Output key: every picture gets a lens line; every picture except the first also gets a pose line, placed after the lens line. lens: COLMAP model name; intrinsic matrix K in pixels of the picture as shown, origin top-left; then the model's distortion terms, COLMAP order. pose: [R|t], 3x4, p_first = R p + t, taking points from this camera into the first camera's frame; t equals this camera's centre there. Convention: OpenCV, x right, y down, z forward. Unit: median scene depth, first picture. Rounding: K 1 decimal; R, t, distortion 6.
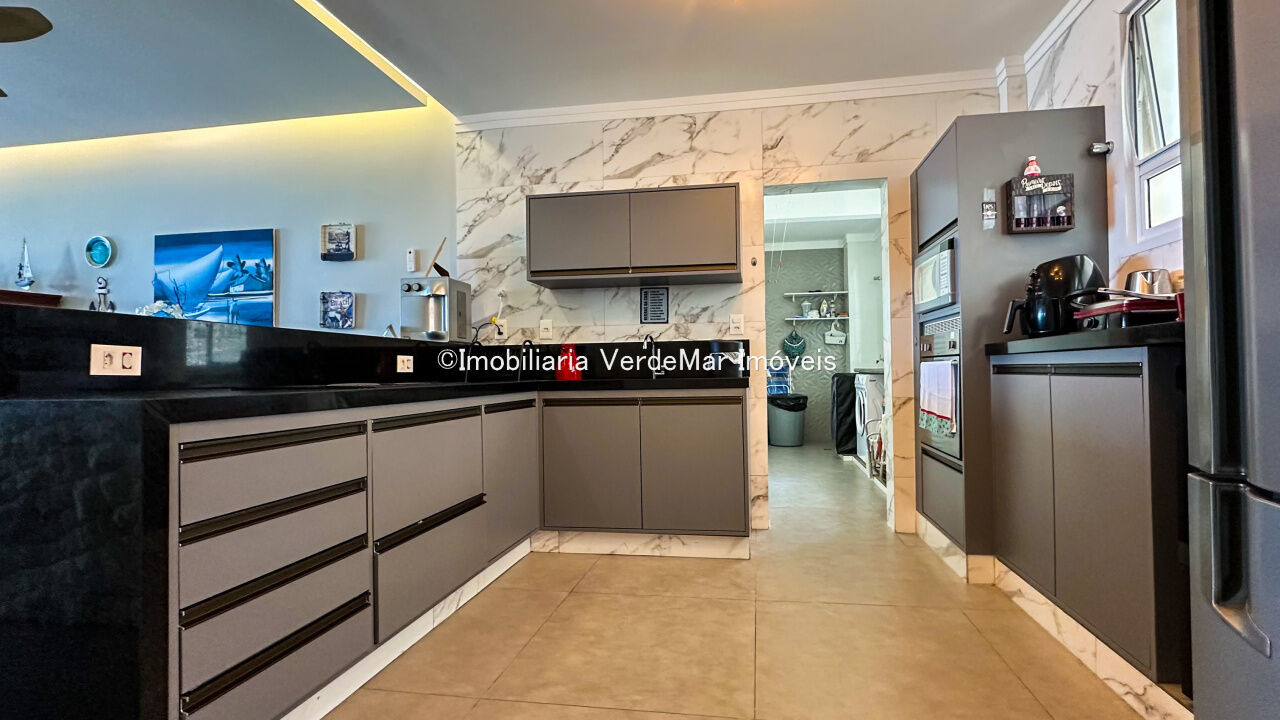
lens RADIAL K [[525.4, 0, 643.8], [0, 525.4, 351.7], [0, 0, 1]] dist [-0.008129, 0.001662]
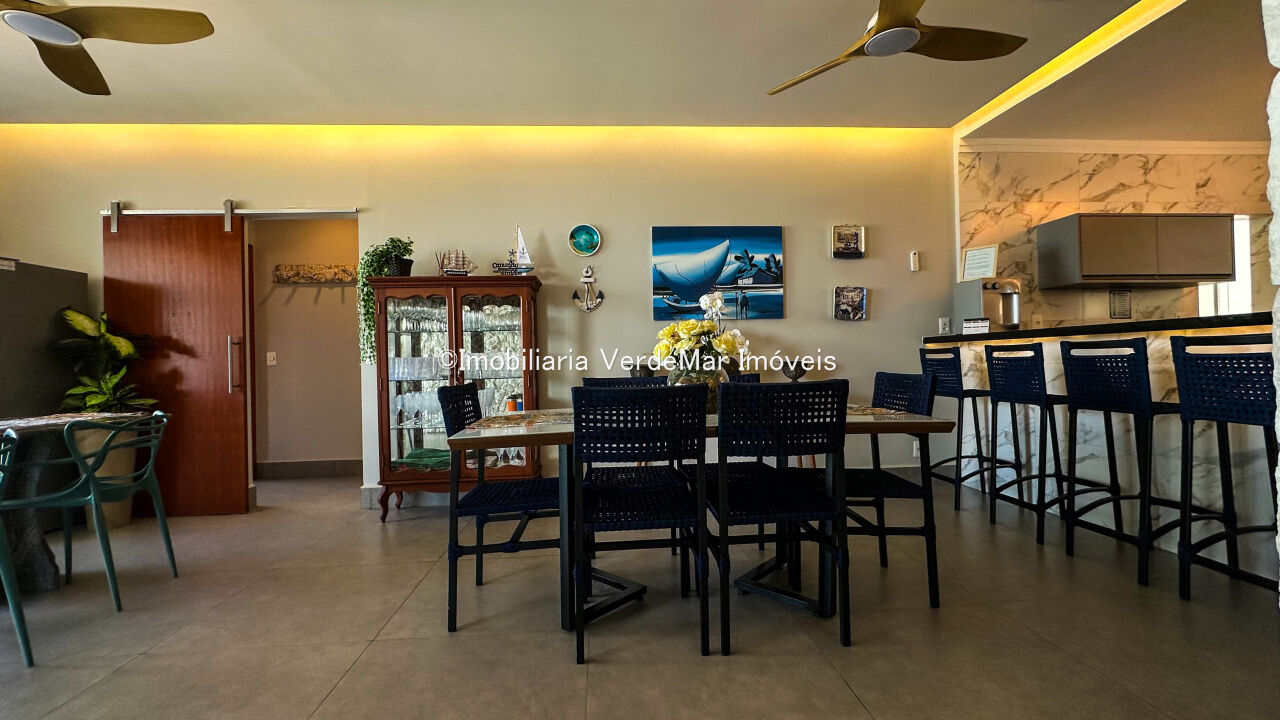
lens RADIAL K [[525.4, 0, 643.7], [0, 525.4, 359.7], [0, 0, 1]] dist [-0.008129, 0.001662]
pose [[0.978379, -0.004736, 0.206768, -1.233974], [0.002707, 0.999945, 0.010099, 0.026958], [-0.206804, -0.009321, 0.978338, 0.004045]]
